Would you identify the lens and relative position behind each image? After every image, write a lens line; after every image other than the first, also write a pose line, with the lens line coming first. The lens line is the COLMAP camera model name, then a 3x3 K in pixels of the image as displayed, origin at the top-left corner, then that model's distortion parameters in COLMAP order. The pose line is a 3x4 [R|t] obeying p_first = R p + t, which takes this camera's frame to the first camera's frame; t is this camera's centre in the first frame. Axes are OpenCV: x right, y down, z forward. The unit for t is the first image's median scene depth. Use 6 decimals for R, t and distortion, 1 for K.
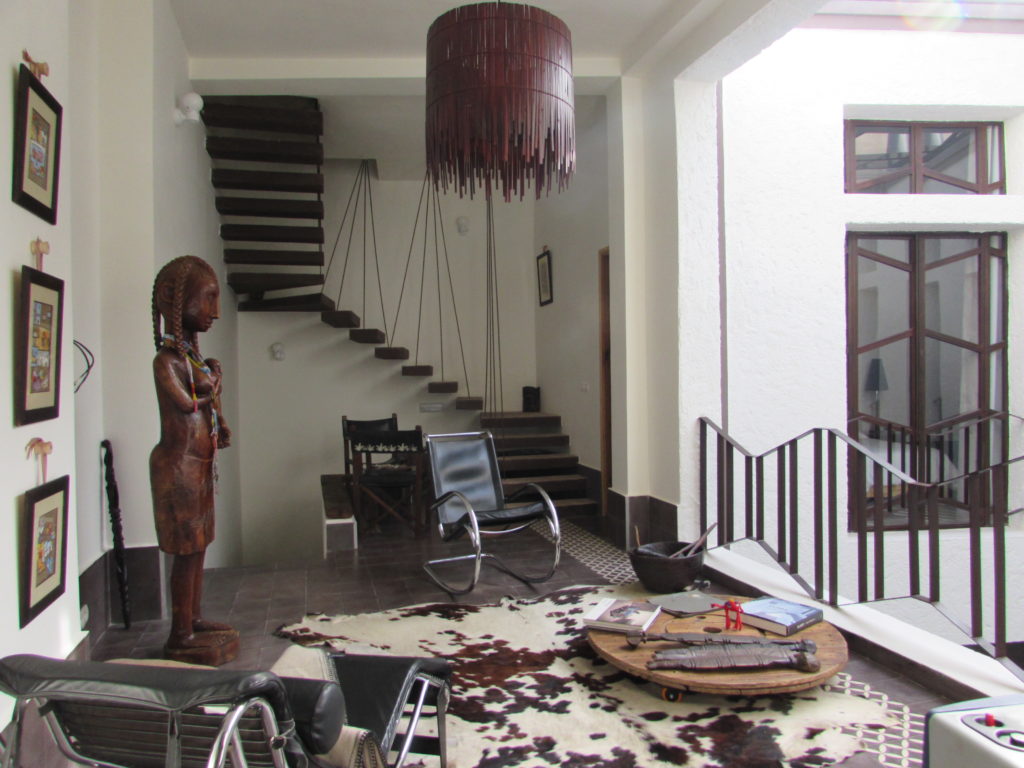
lens RADIAL K [[722.1, 0, 512.0], [0, 722.1, 384.0], [0, 0, 1]] dist [-0.041845, 0.016634]
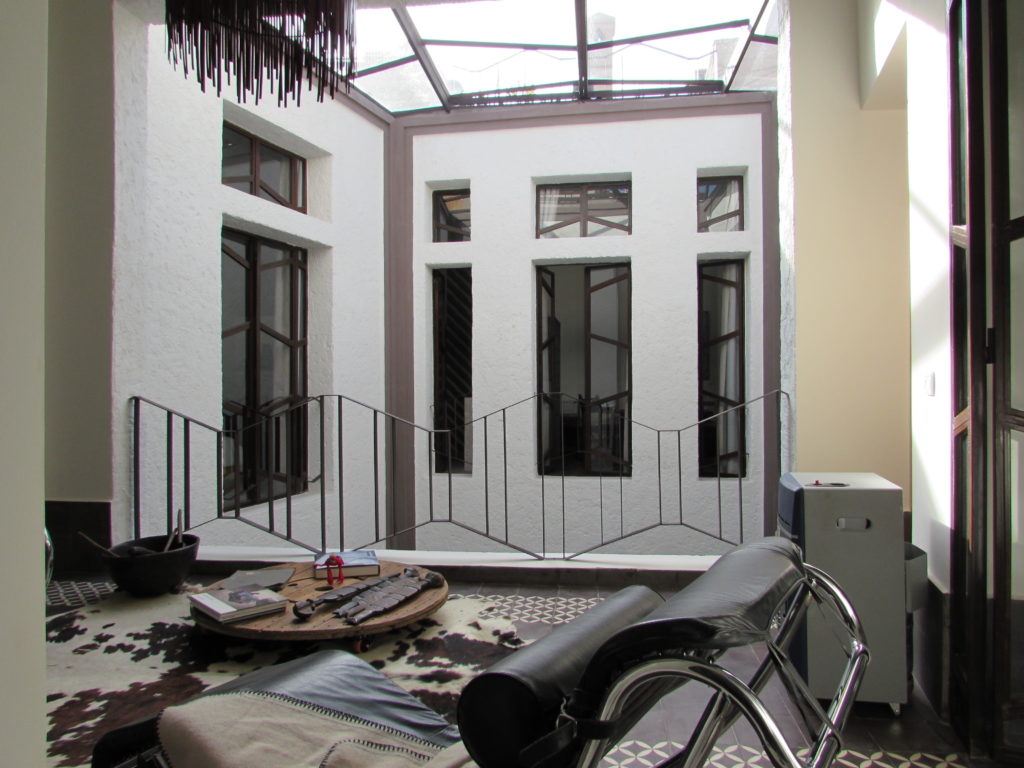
lens RADIAL K [[722.1, 0, 512.0], [0, 722.1, 384.0], [0, 0, 1]] dist [-0.041845, 0.016634]
pose [[0.380861, 0.012177, 0.924552, -0.499426], [0.014813, 0.999705, -0.019269, 0.074714], [-0.924514, 0.021034, 0.380568, 0.338709]]
